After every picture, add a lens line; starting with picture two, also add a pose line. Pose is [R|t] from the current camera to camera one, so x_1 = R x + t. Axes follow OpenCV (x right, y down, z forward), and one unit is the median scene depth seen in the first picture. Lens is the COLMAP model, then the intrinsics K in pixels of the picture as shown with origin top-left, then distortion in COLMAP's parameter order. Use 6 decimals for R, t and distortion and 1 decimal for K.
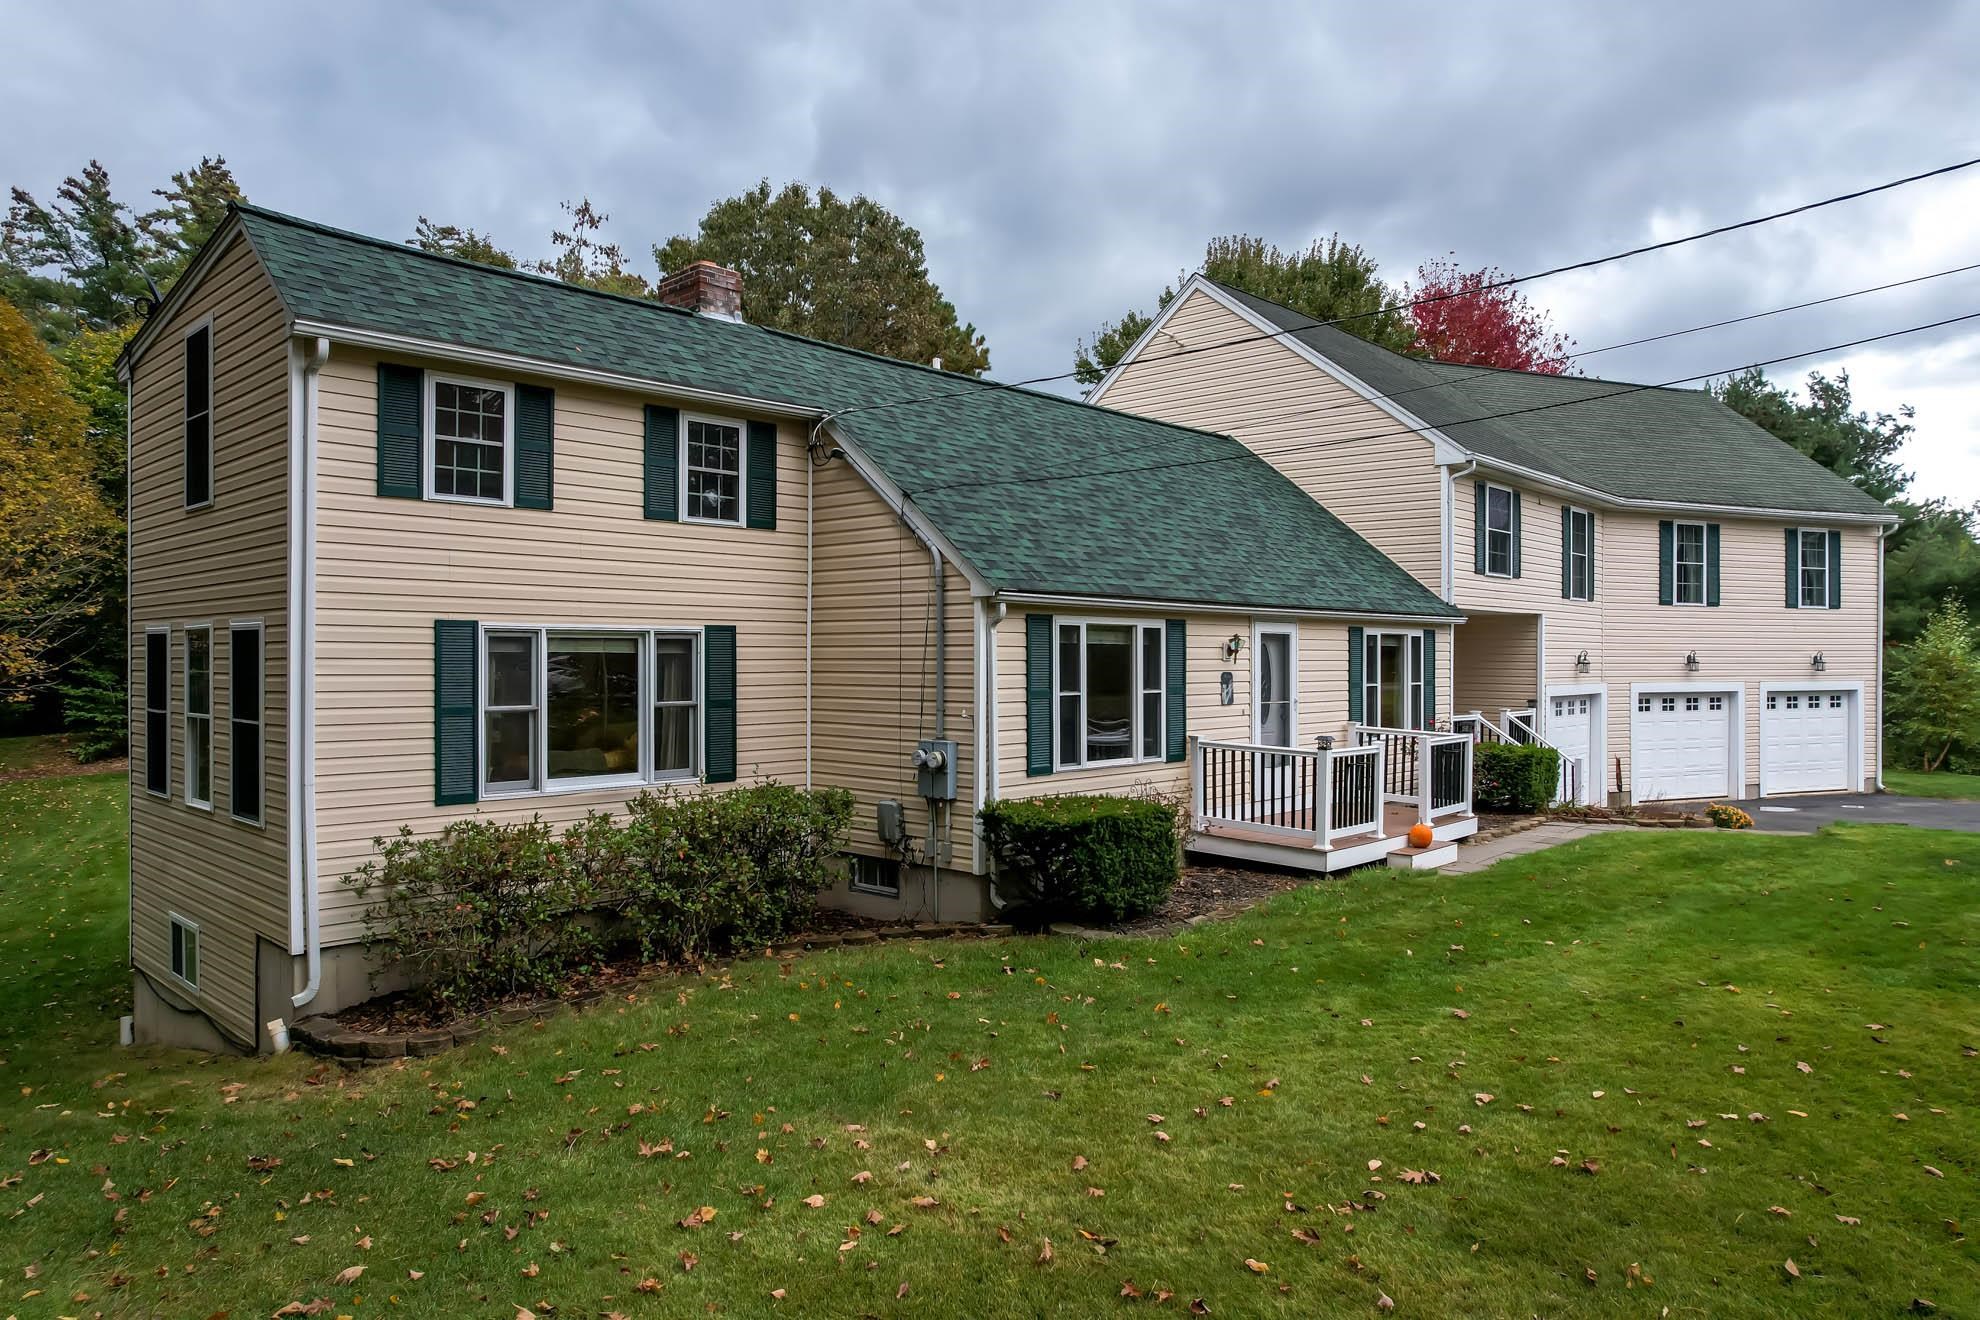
lens RADIAL K [[1260.4, 0, 990.0], [0, 1260.4, 660.0], [0, 0, 1]] dist [-0.029465, 0.000933]
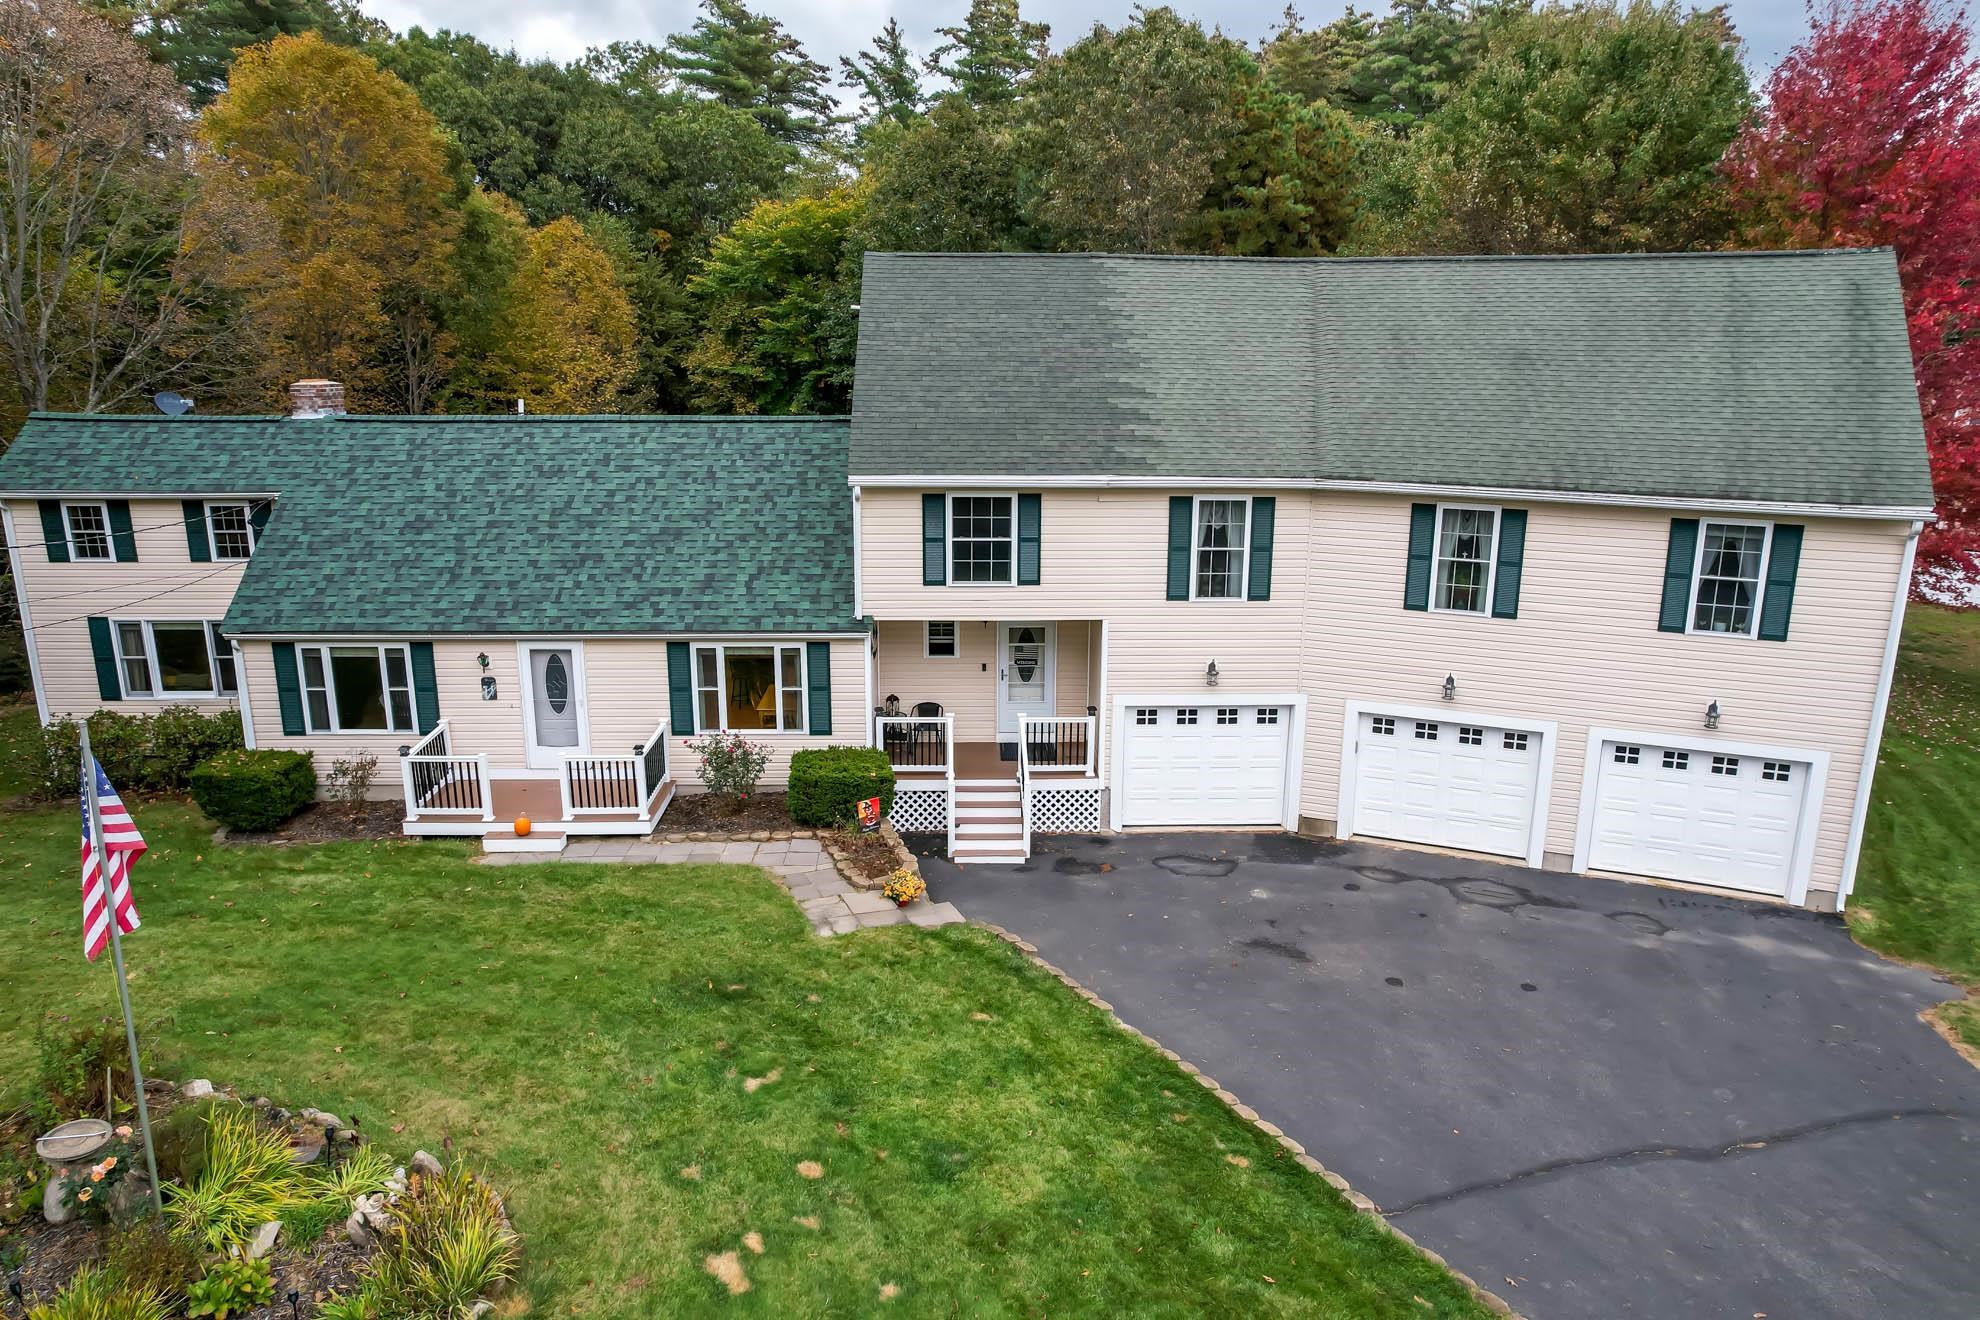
lens RADIAL K [[1217.1, 0, 990.0], [0, 1217.1, 660.0], [0, 0, 1]] dist [-0.018302, 0.000666]
pose [[0.710699, 0.166959, -0.683397, 1.804604], [-0.007205, 0.973106, 0.230244, -0.387871], [0.703459, -0.158710, 0.692789, 0.562997]]
